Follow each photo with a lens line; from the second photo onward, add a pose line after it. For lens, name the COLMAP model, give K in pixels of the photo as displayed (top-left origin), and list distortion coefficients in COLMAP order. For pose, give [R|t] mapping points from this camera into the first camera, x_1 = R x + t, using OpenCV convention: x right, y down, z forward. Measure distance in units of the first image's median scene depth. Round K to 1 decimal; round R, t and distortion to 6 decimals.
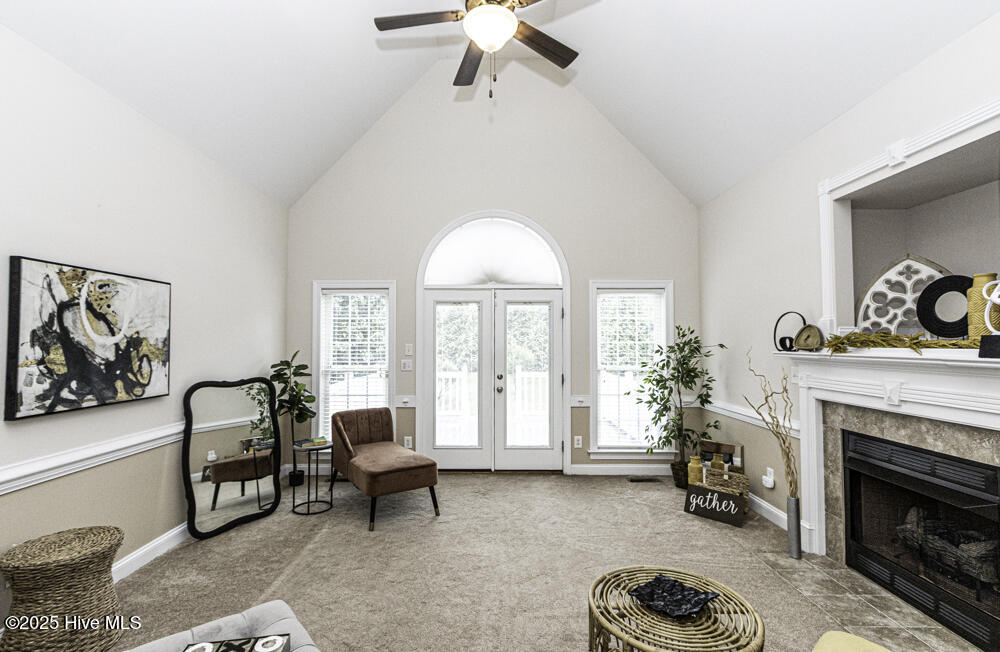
lens RADIAL K [[463.4, 0, 489.6], [0, 463.4, 323.3], [0, 0, 1]] dist [-0.001862, -0.000714]
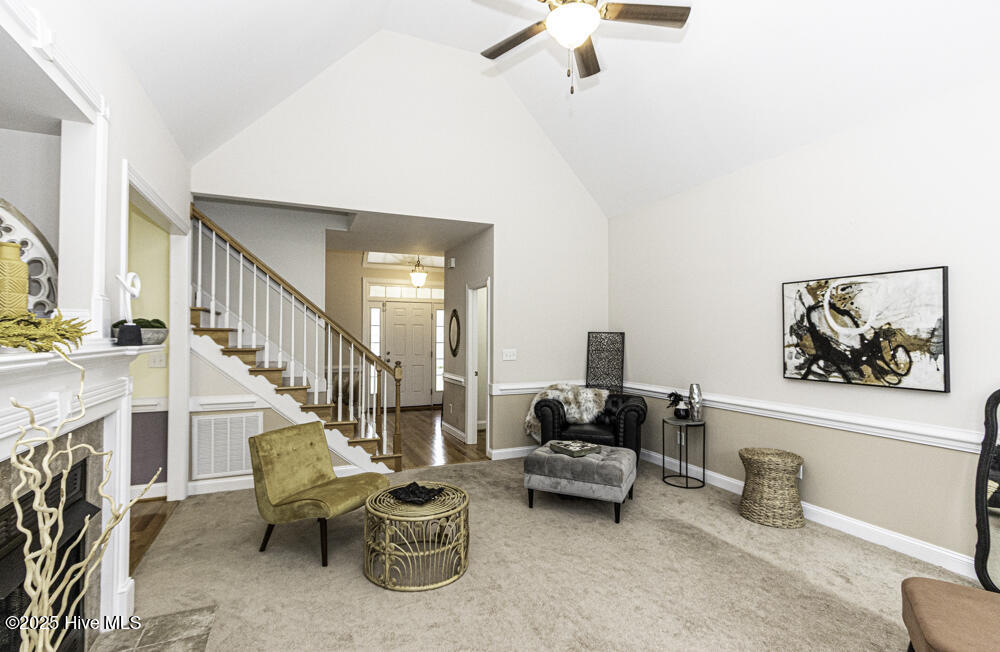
lens RADIAL K [[463.4, 0, 489.6], [0, 463.4, 323.3], [0, 0, 1]] dist [-0.001862, -0.000714]
pose [[-0.919344, -0.009932, -0.393330, 0.565006], [0.015560, 0.997982, -0.061568, 0.079130], [0.393148, -0.062722, -0.917333, 1.821151]]
